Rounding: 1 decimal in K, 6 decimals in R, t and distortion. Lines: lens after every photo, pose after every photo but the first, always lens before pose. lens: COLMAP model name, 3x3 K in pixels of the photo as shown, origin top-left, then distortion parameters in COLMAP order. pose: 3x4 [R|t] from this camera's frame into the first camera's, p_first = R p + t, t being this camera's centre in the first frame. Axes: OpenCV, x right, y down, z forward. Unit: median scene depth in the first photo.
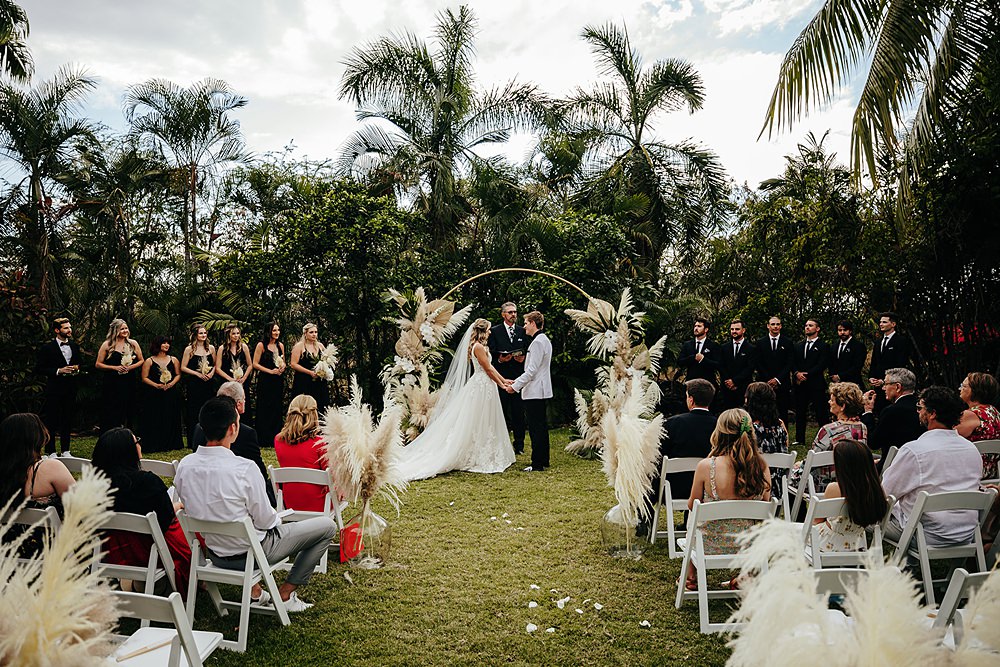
lens RADIAL K [[762.4, 0, 497.3], [0, 762.4, 333.0], [0, 0, 1]] dist [0.059653, -0.001115]
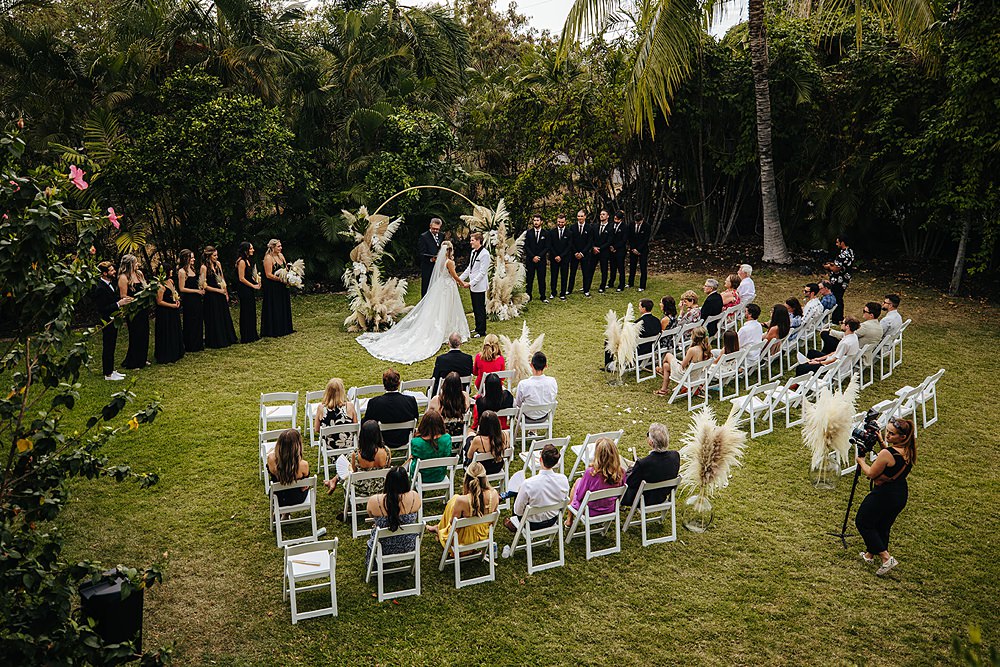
lens RADIAL K [[975.2, 0, 502.6], [0, 975.2, 338.4], [0, 0, 1]] dist [0.057598, 0.000000]
pose [[0.833985, -0.144388, 0.532562, -0.834199], [-0.015222, 0.958769, 0.283779, -0.325387], [-0.551578, -0.244774, 0.797400, -0.515535]]
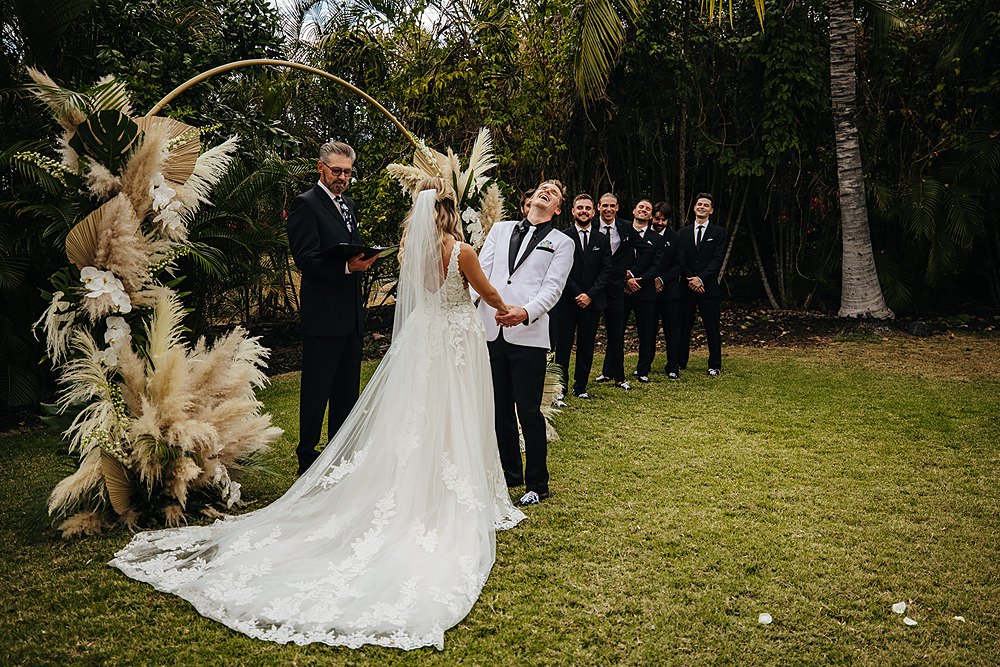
lens RADIAL K [[975.2, 0, 497.5], [0, 975.2, 322.8], [0, 0, 1]] dist [0.057598, 0.000000]
pose [[0.578006, -0.071556, 0.812889, -0.390961], [-0.006630, 0.995703, 0.092363, 0.012556], [-0.816005, -0.058775, 0.575049, 0.586305]]
